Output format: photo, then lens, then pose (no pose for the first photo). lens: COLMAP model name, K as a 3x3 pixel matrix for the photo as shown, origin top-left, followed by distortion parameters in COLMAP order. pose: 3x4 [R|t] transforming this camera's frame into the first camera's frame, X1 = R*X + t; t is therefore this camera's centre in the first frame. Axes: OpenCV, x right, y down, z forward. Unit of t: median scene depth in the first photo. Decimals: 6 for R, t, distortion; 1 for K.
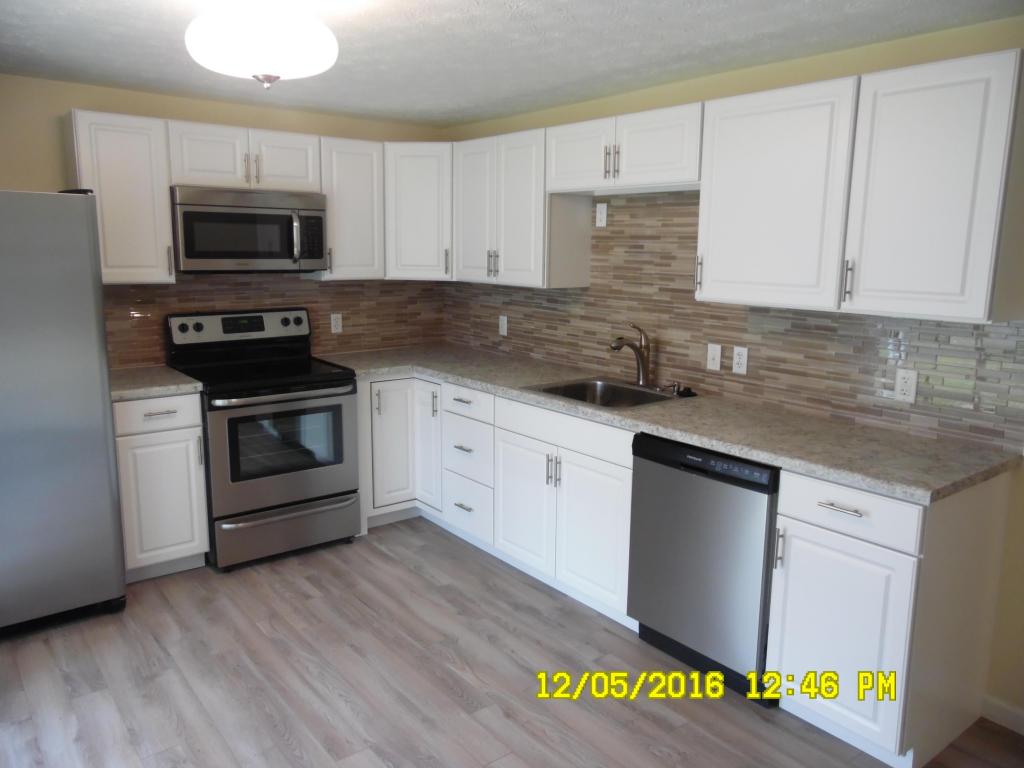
lens RADIAL K [[763.2, 0, 508.9], [0, 763.2, 382.5], [0, 0, 1]] dist [-0.020469, 0.048085]
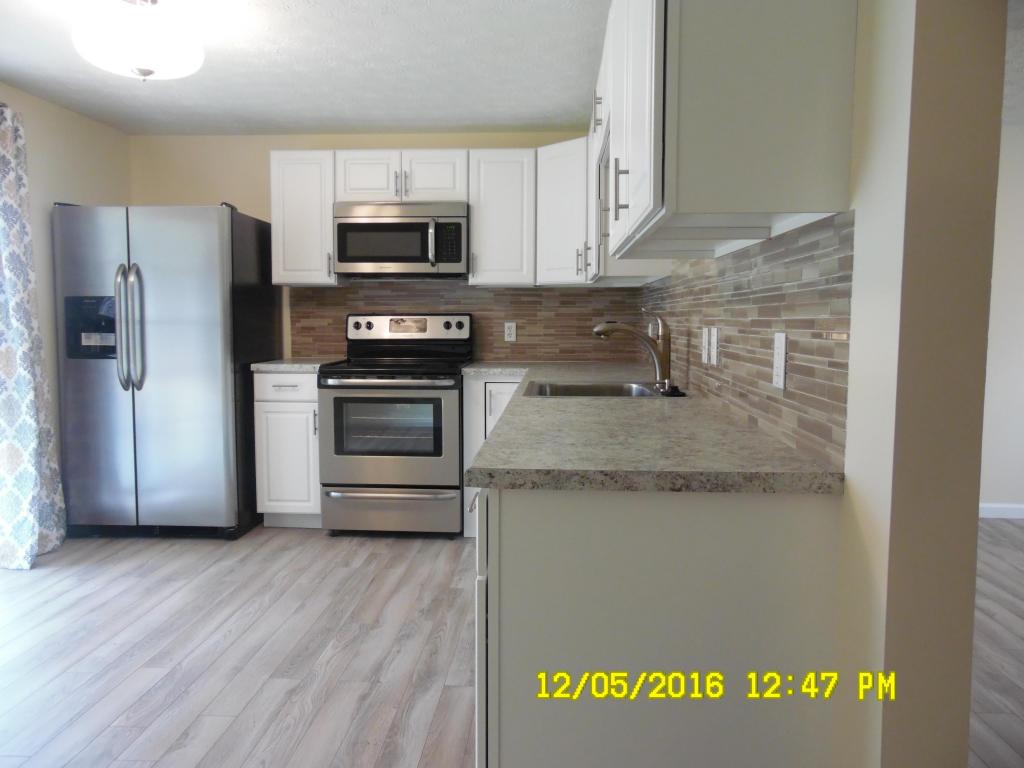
lens RADIAL K [[763.2, 0, 507.7], [0, 763.2, 380.9], [0, 0, 1]] dist [-0.020469, 0.048085]
pose [[0.747226, 0.044707, -0.663064, 0.528823], [-0.111468, 0.992031, -0.058729, 0.056120], [0.655155, 0.117794, 0.746255, 0.286451]]
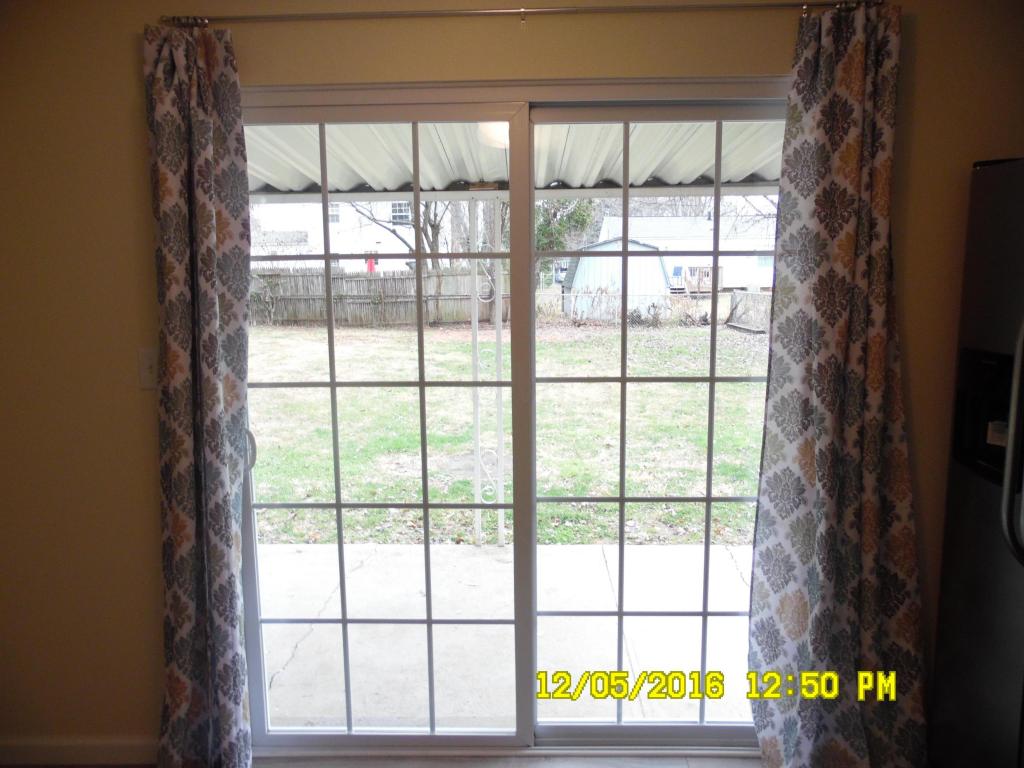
lens RADIAL K [[763.2, 0, 504.3], [0, 763.2, 381.6], [0, 0, 1]] dist [-0.020469, 0.048085]
pose [[-0.646161, 0.109198, -0.755348, 0.014404], [-0.127451, 0.960375, 0.247865, -0.114468], [0.752484, 0.256430, -0.606640, 0.727230]]
